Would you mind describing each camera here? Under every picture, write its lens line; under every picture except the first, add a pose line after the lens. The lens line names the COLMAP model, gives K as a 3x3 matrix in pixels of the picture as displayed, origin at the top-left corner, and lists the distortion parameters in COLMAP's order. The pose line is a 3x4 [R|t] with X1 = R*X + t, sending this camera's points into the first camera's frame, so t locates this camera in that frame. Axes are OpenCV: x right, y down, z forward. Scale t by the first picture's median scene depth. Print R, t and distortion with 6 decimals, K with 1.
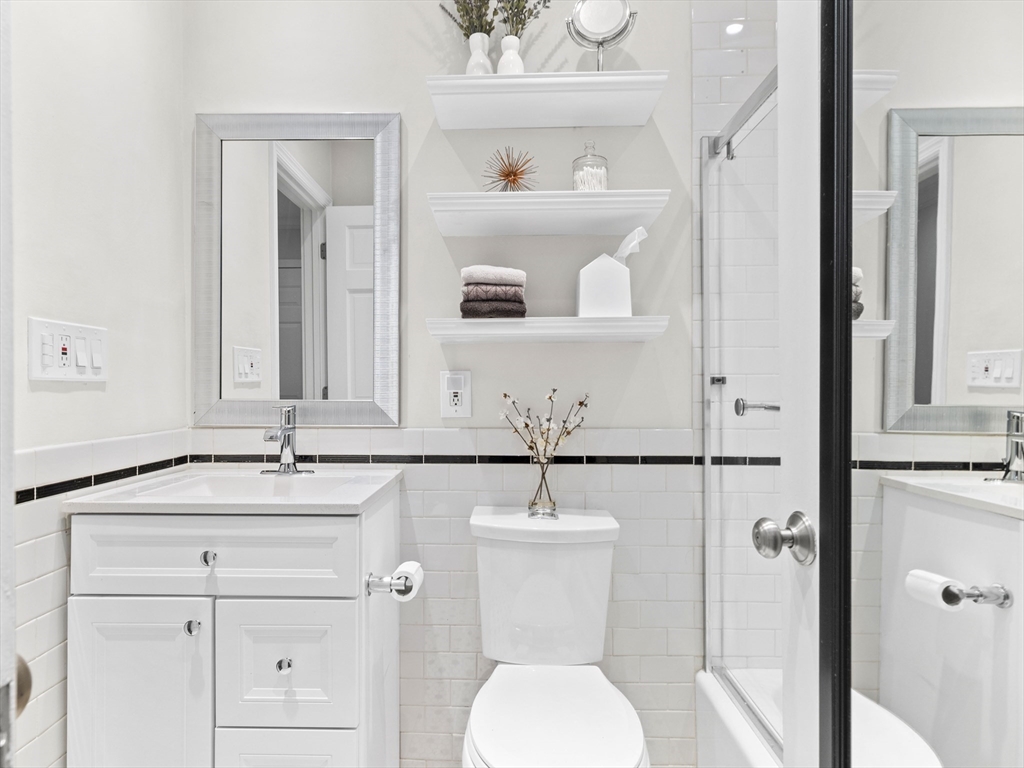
lens RADIAL K [[585.0, 0, 512.0], [0, 585.0, 384.0], [0, 0, 1]] dist [0.005227, 0.000349]
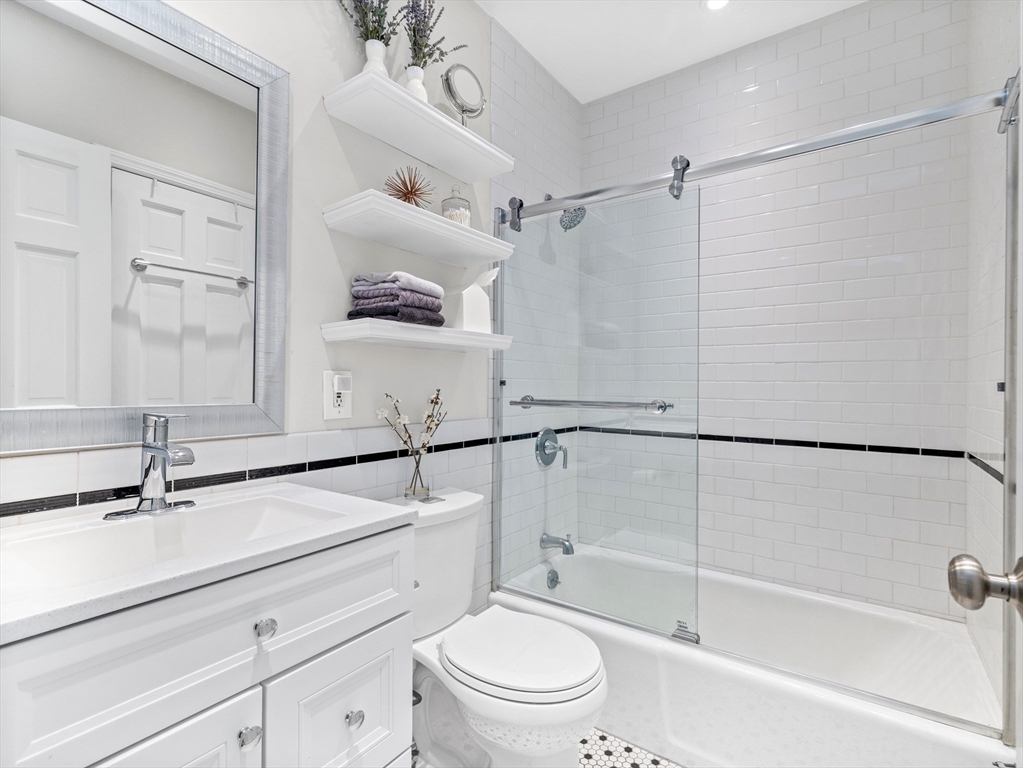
lens RADIAL K [[490.9, 0, 511.5], [0, 490.9, 384.0], [0, 0, 1]] dist [-0.000464, -0.000185]
pose [[0.573629, 0.006140, 0.819092, -0.617892], [-0.008975, 0.999959, -0.001210, -0.002245], [-0.819066, -0.006657, 0.573661, 0.306022]]
